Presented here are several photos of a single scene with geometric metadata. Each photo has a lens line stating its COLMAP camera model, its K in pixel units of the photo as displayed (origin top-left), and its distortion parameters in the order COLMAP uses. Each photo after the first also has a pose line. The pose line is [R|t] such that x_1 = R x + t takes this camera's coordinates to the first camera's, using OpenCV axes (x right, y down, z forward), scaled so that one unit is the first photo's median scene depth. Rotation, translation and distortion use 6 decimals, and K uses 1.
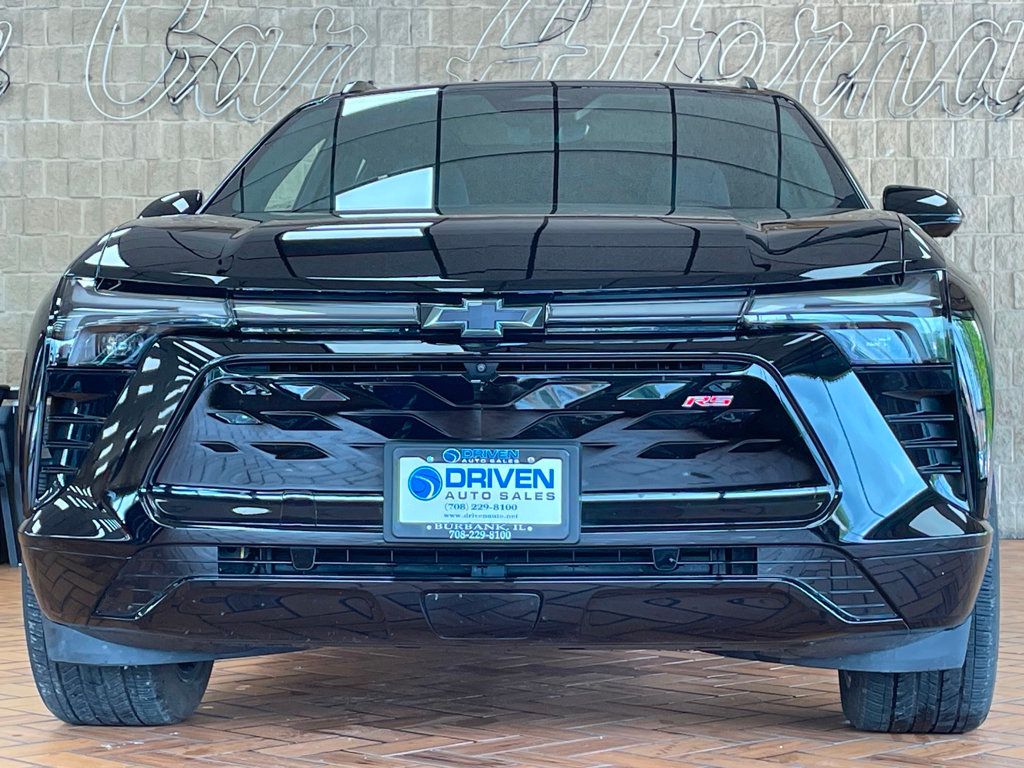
lens RADIAL K [[2158.7, 0, 512.0], [0, 2158.7, 384.0], [0, 0, 1]] dist [0.078590, 0.142359]
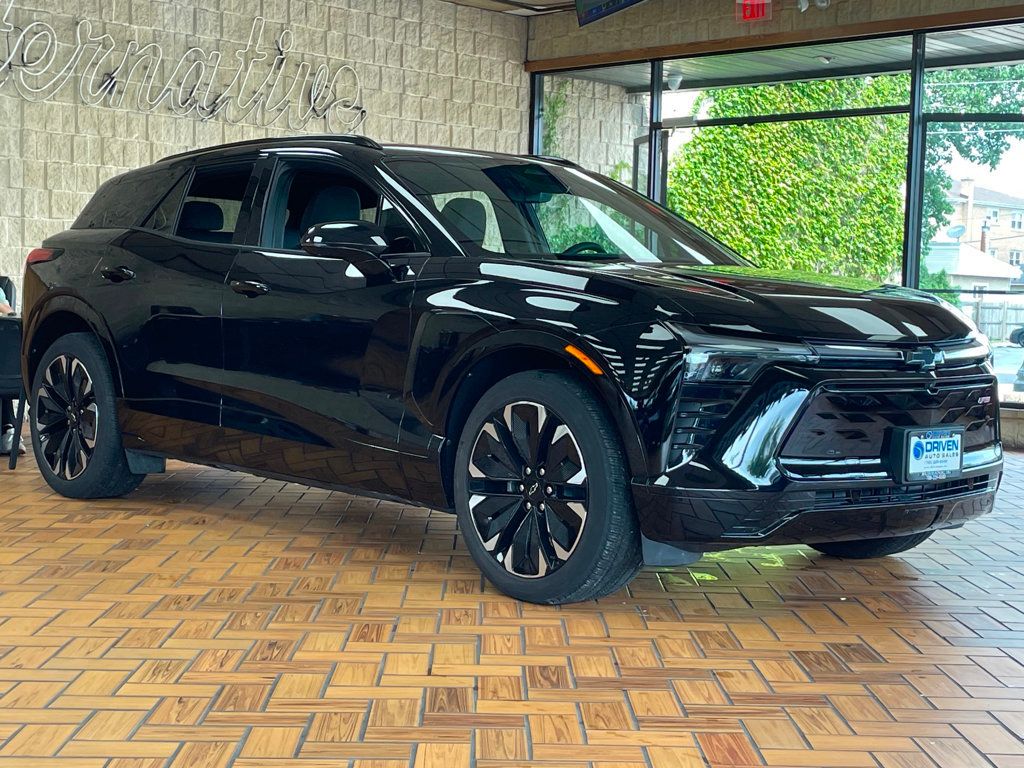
lens RADIAL K [[1646.4, 0, 512.0], [0, 1646.4, 384.0], [0, 0, 1]] dist [0.108970, -0.079565]
pose [[0.691904, -0.019926, 0.721715, -0.426861], [-0.039349, 0.997093, 0.065253, -0.029036], [-0.720917, -0.073548, 0.689108, 0.096949]]
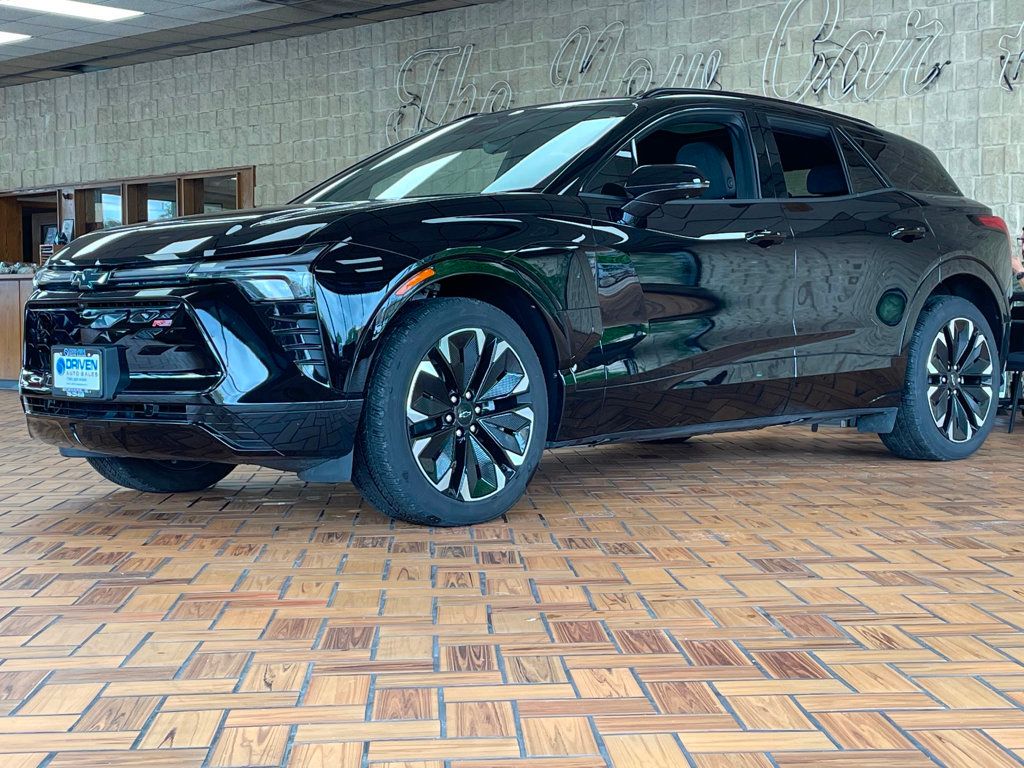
lens RADIAL K [[1646.4, 0, 512.0], [0, 1646.4, 384.0], [0, 0, 1]] dist [0.108970, -0.079565]
pose [[0.749956, 0.021948, -0.661123, 0.410640], [0.018729, 0.998344, 0.054389, -0.003650], [0.661222, -0.053172, 0.748303, 0.054493]]
